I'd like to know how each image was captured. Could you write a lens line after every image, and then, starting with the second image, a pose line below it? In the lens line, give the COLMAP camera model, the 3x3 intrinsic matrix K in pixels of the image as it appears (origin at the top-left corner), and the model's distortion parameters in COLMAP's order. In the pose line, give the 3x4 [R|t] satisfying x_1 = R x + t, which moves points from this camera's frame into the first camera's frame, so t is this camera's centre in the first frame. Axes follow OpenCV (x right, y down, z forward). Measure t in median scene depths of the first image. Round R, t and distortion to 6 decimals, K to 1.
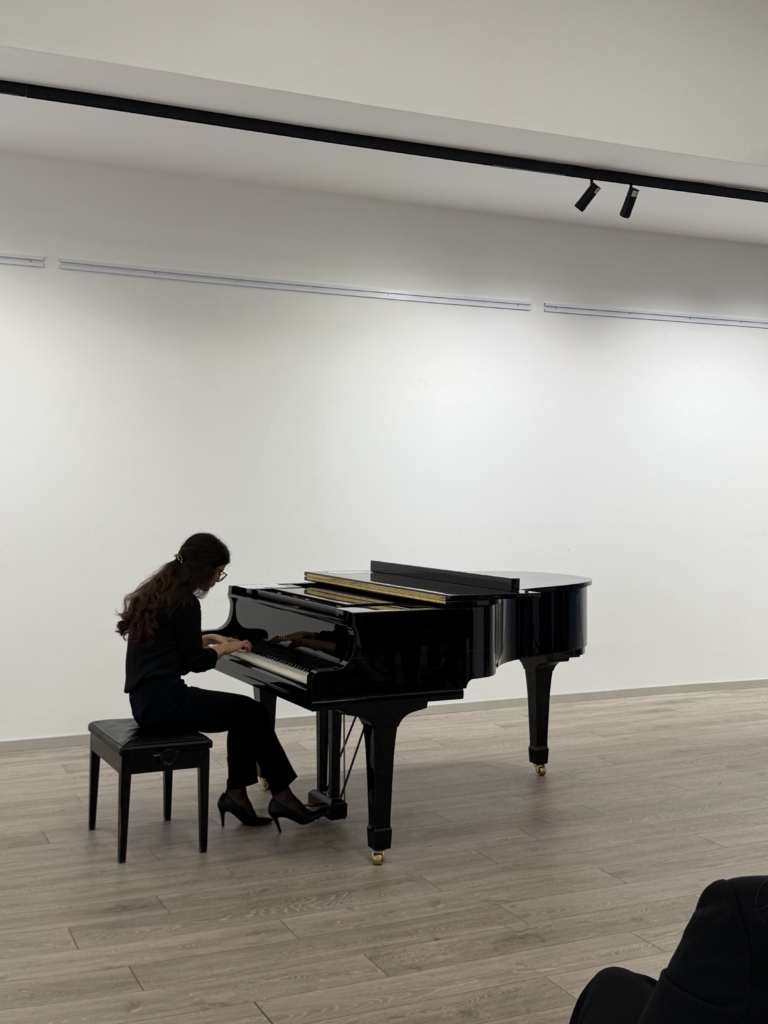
lens RADIAL K [[1181.6, 0, 384.0], [0, 1181.6, 512.0], [0, 0, 1]] dist [0.239110, -0.617104]
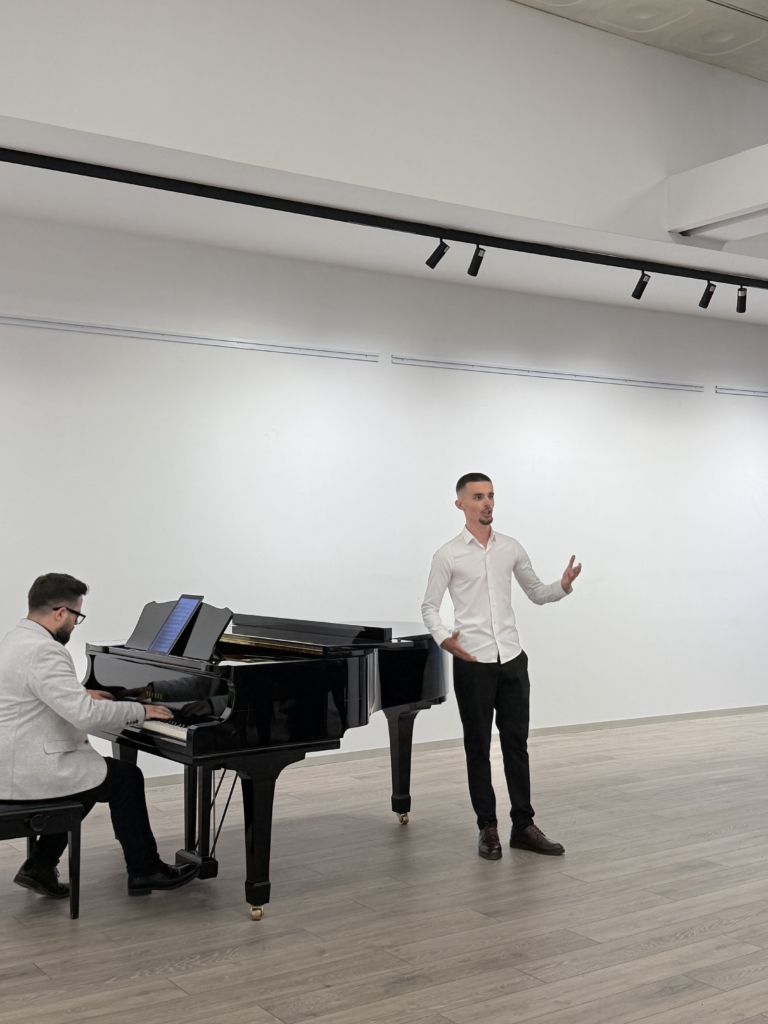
lens RADIAL K [[1226.8, 0, 392.3], [0, 1226.8, 519.3], [0, 0, 1]] dist [0.204607, -0.465764]
pose [[0.988233, -0.007002, 0.152797, -0.050894], [0.012130, 0.999393, -0.032657, -0.002883], [-0.152476, 0.034126, 0.987718, -0.051394]]
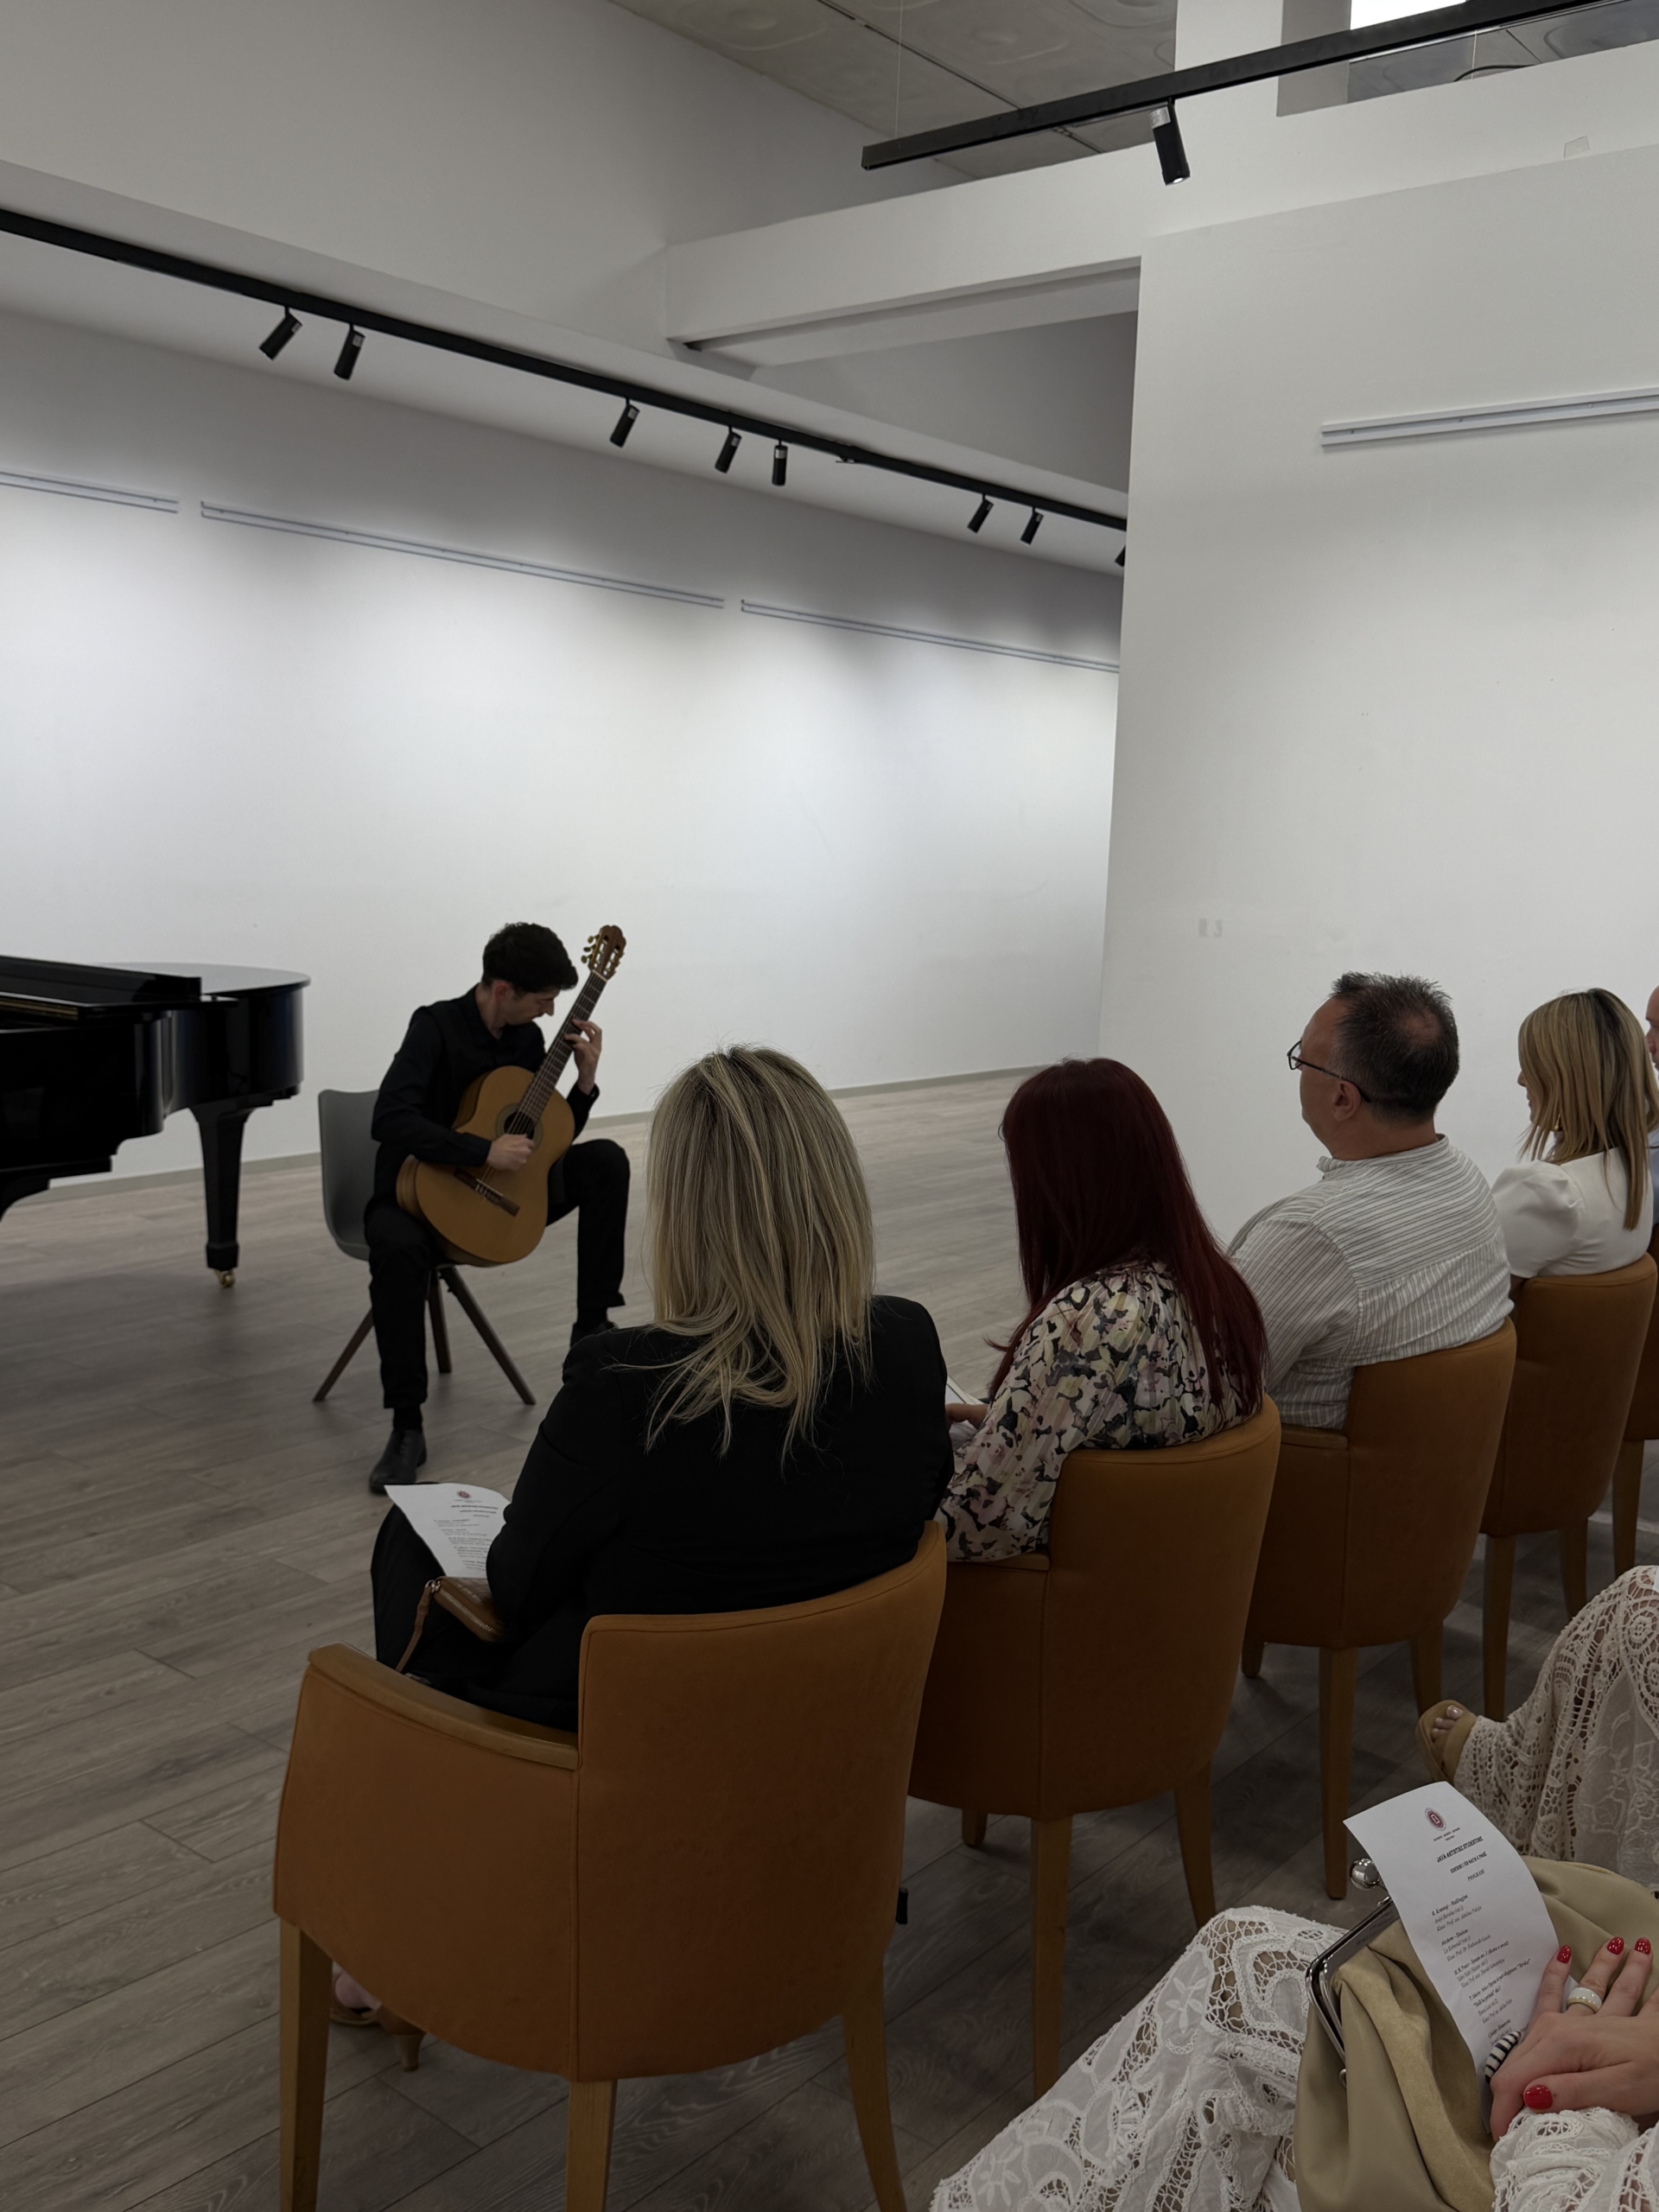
lens RADIAL K [[1962.0, 0, 822.7], [0, 1962.0, 1108.1], [0, 0, 1]] dist [0.191603, -0.442511]
pose [[0.901857, -0.035611, 0.430565, -0.048082], [-0.018759, 0.992430, 0.121374, -0.009257], [-0.431628, -0.117539, 0.894361, -0.087973]]
